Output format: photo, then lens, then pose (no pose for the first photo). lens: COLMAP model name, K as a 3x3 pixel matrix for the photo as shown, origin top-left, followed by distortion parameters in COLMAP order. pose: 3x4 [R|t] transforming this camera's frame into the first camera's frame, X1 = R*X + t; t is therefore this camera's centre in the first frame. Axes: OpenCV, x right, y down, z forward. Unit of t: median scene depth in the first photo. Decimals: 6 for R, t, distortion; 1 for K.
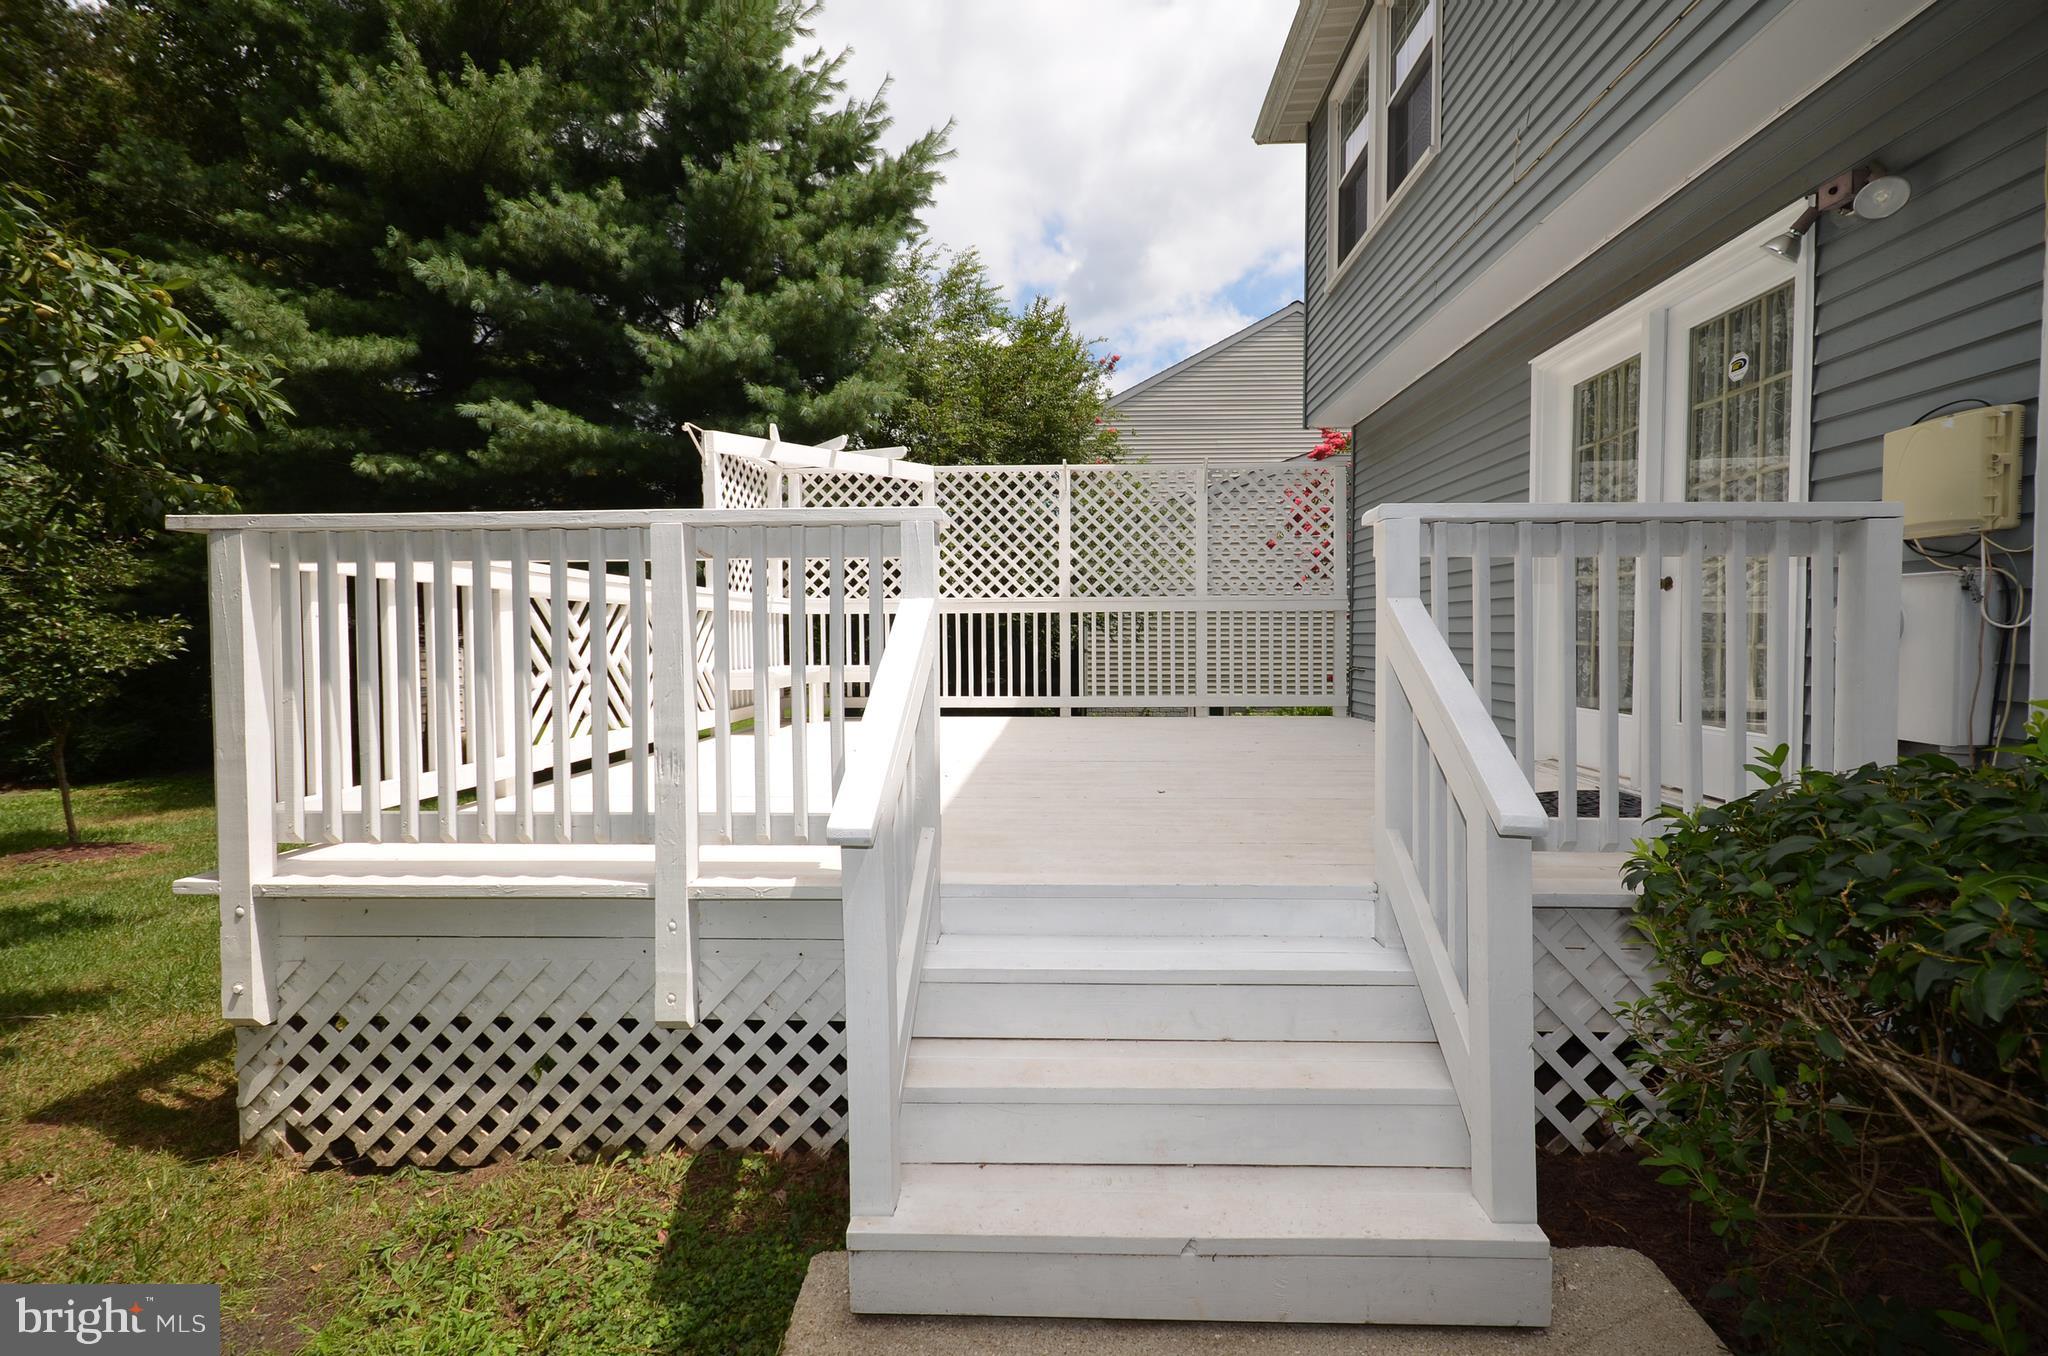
lens RADIAL K [[981.1, 0, 1027.8], [0, 981.1, 639.1], [0, 0, 1]] dist [0.001547, 0.000607]
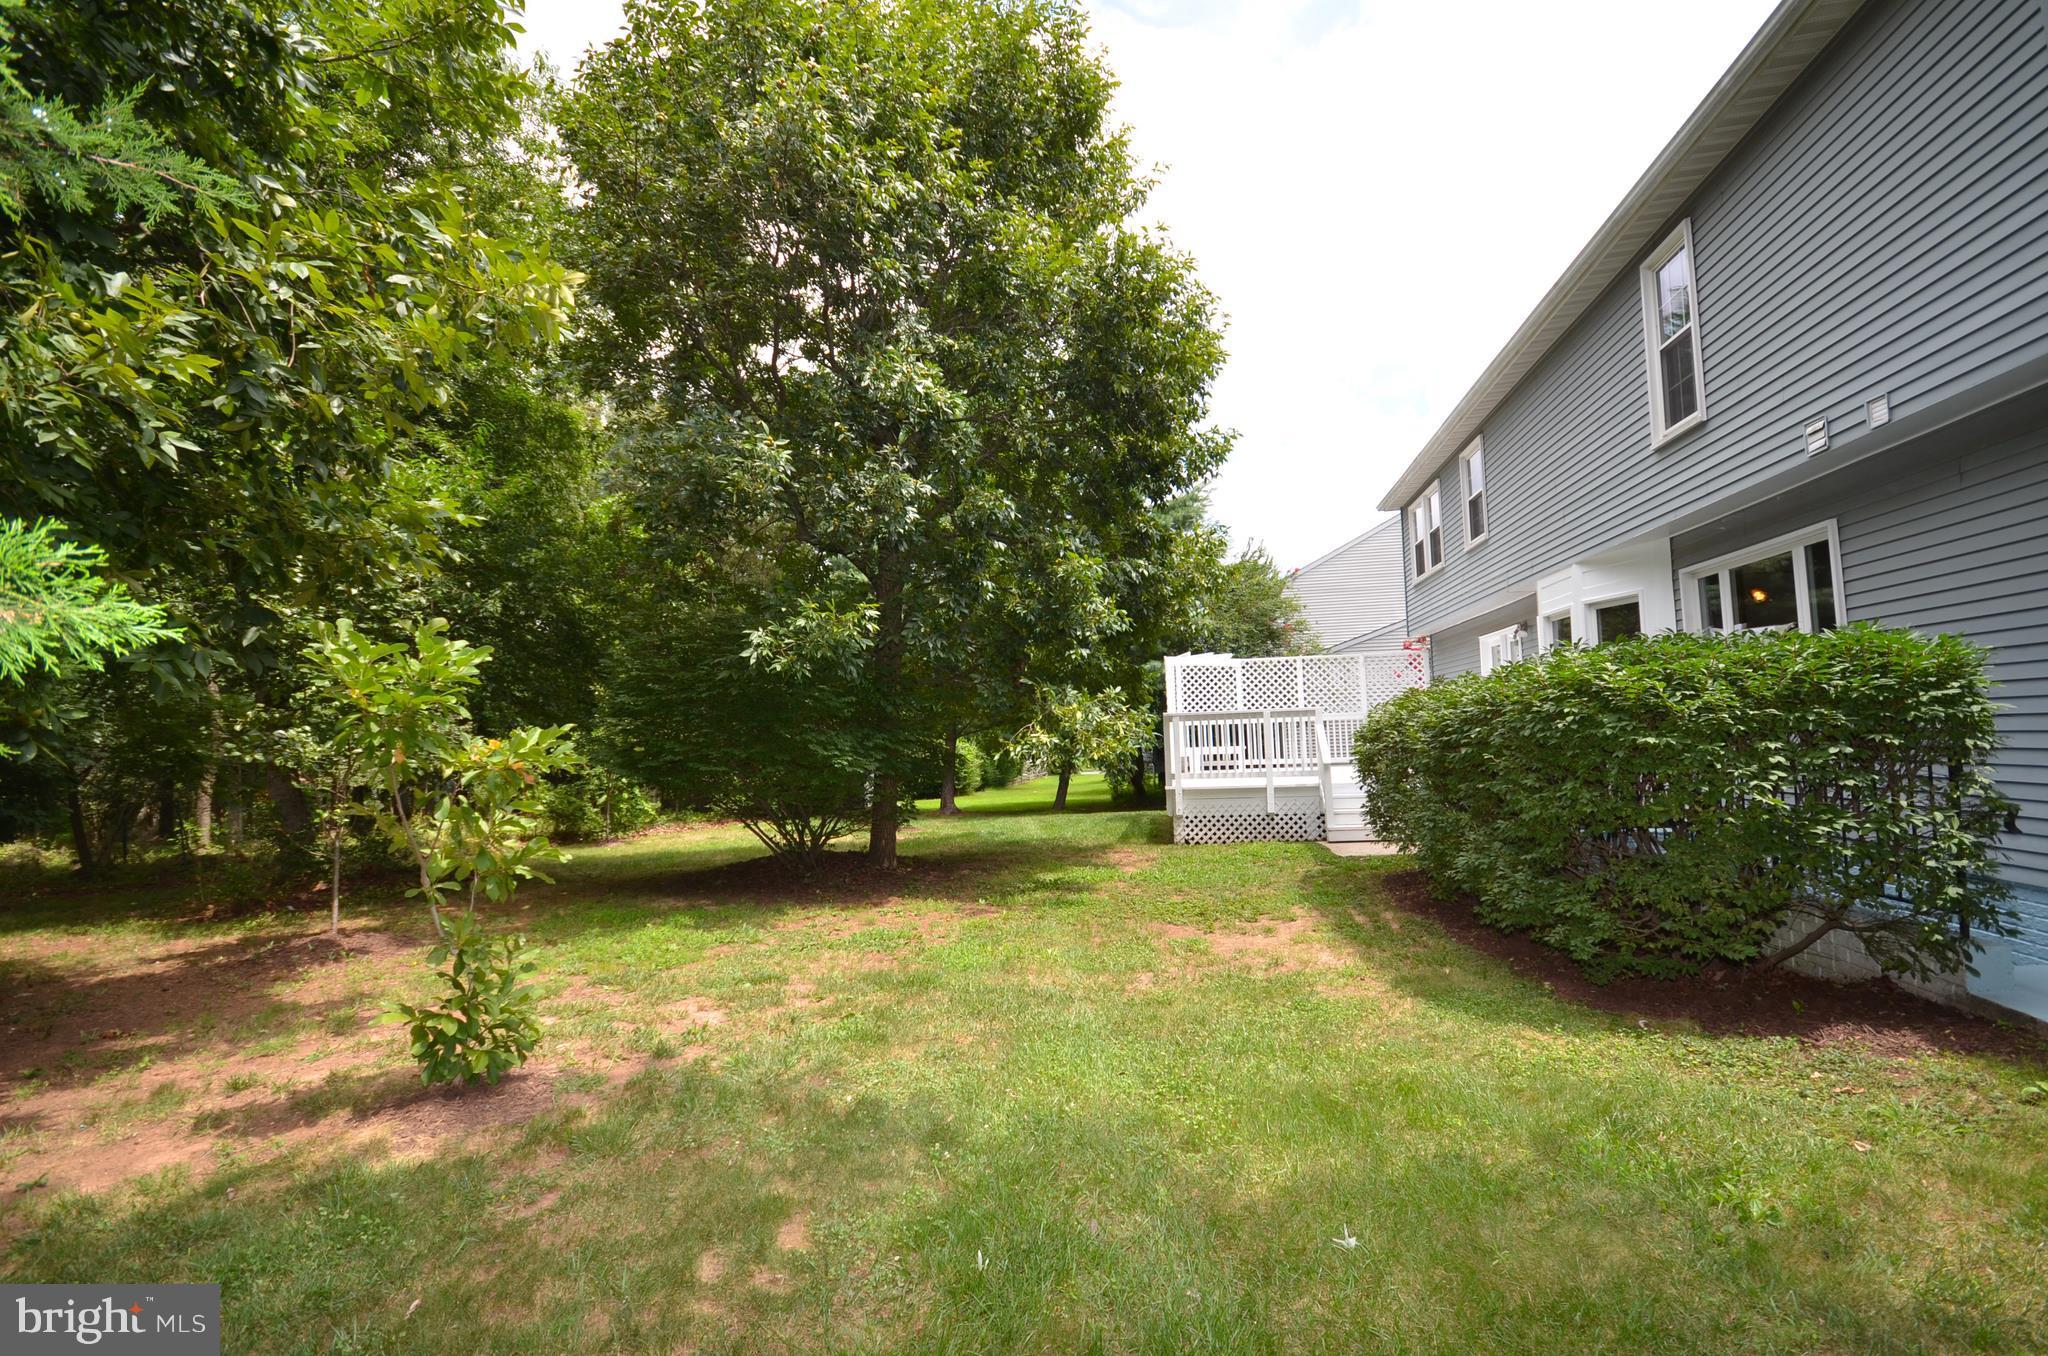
lens RADIAL K [[981.1, 0, 1027.8], [0, 981.1, 639.1], [0, 0, 1]] dist [0.001547, 0.000607]
pose [[0.991178, -0.034850, -0.127874, -0.363585], [0.022243, 0.994866, -0.098726, -0.009074], [0.130658, 0.095011, 0.986864, -1.642652]]
